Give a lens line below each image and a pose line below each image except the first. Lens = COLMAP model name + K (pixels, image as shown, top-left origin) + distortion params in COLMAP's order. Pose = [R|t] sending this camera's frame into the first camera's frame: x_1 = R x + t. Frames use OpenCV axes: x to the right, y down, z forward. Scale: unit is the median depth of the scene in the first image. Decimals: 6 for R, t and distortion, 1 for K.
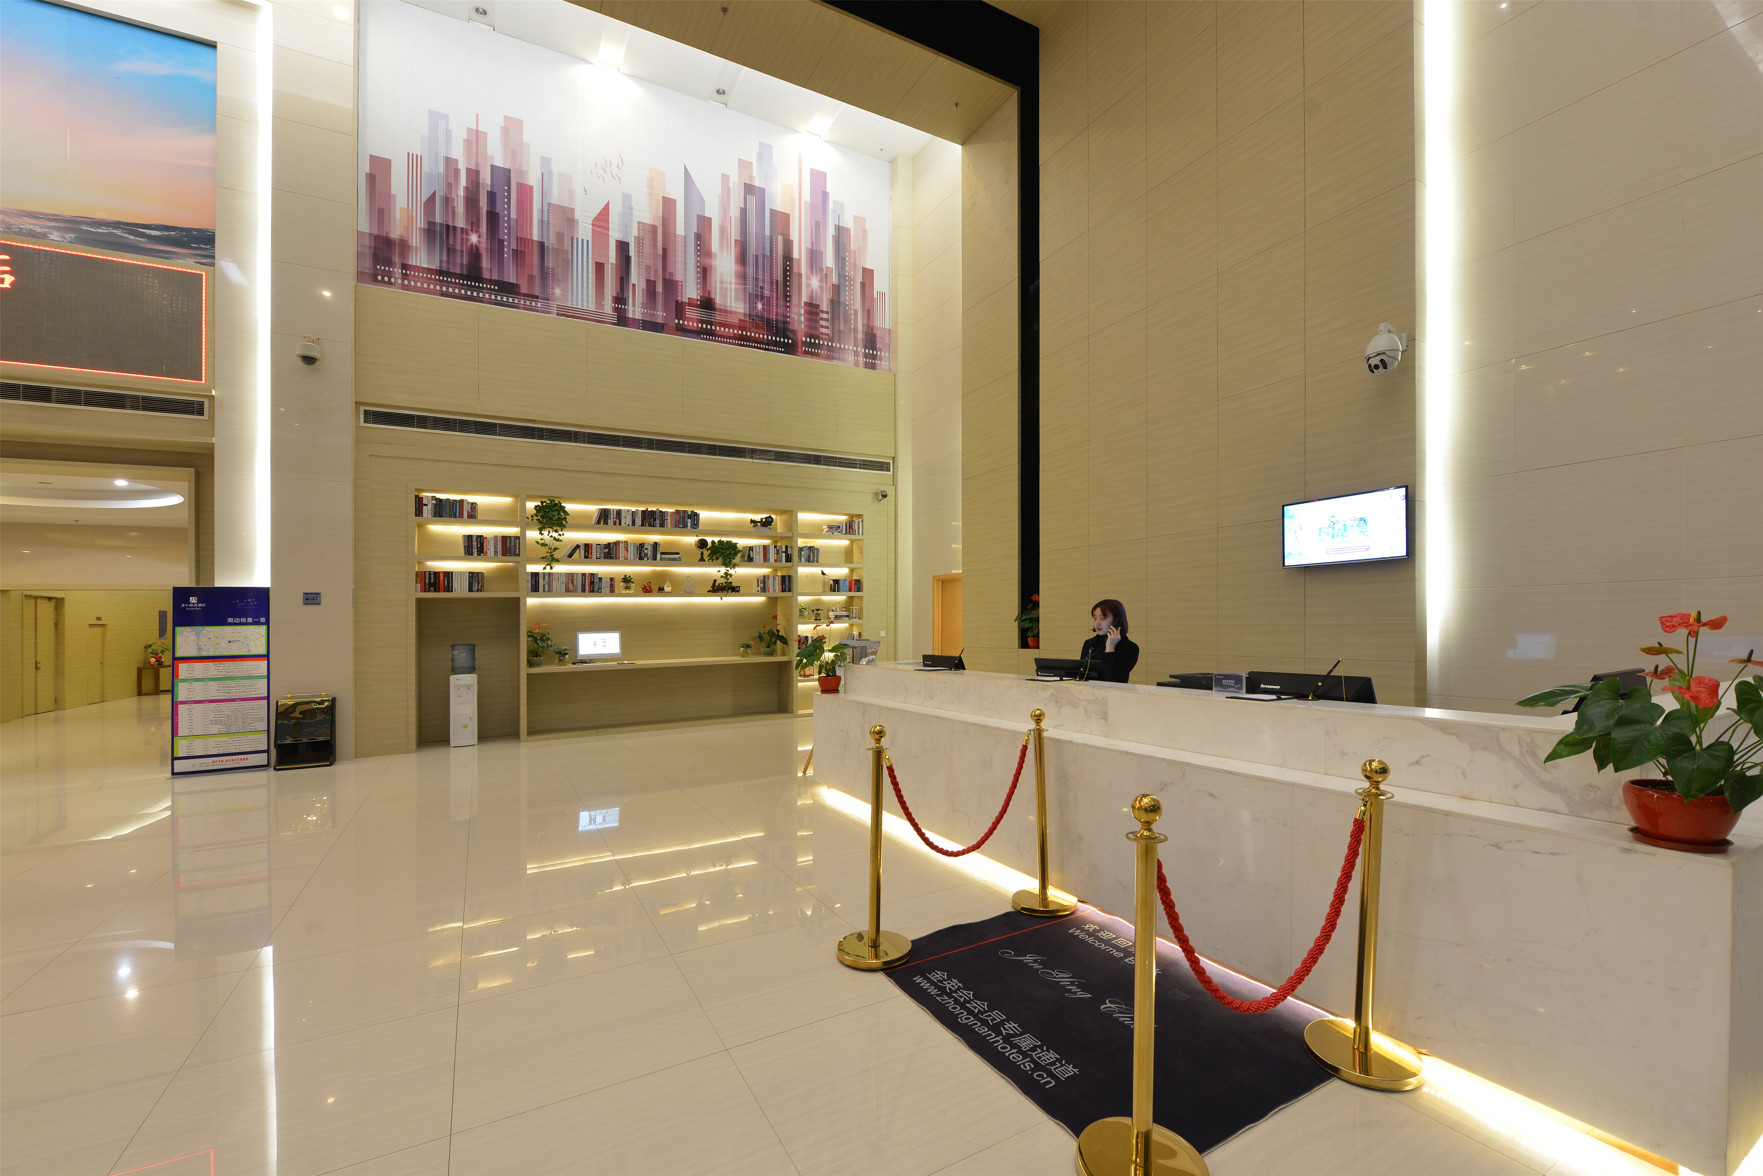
lens RADIAL K [[699.9, 0, 879.1], [0, 699.9, 569.7], [0, 0, 1]] dist [0.000250, 0.000132]
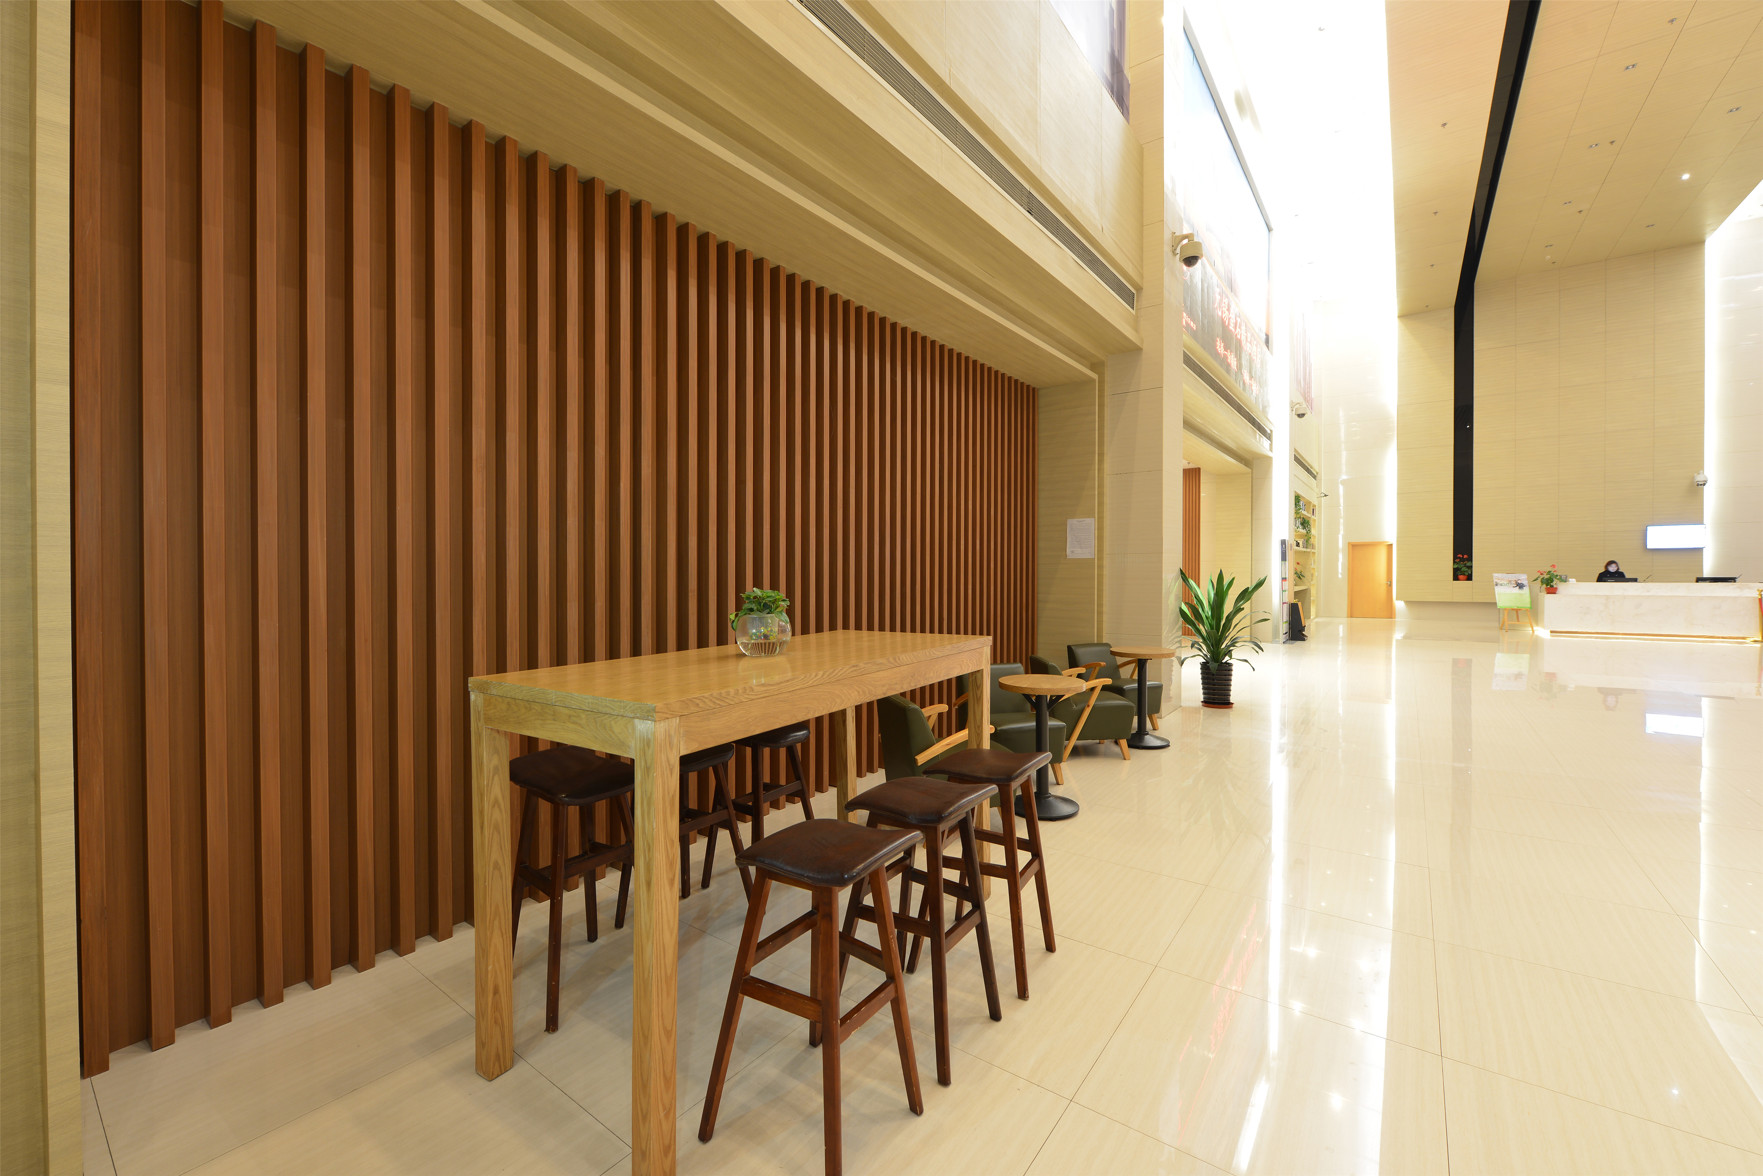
lens RADIAL K [[699.9, 0, 879.1], [0, 699.9, 569.7], [0, 0, 1]] dist [0.000250, 0.000132]
pose [[0.970930, 0.002473, -0.239352, -0.812886], [-0.001633, 0.999992, 0.003706, 0.035326], [0.239359, -0.003208, 0.970926, -1.152791]]
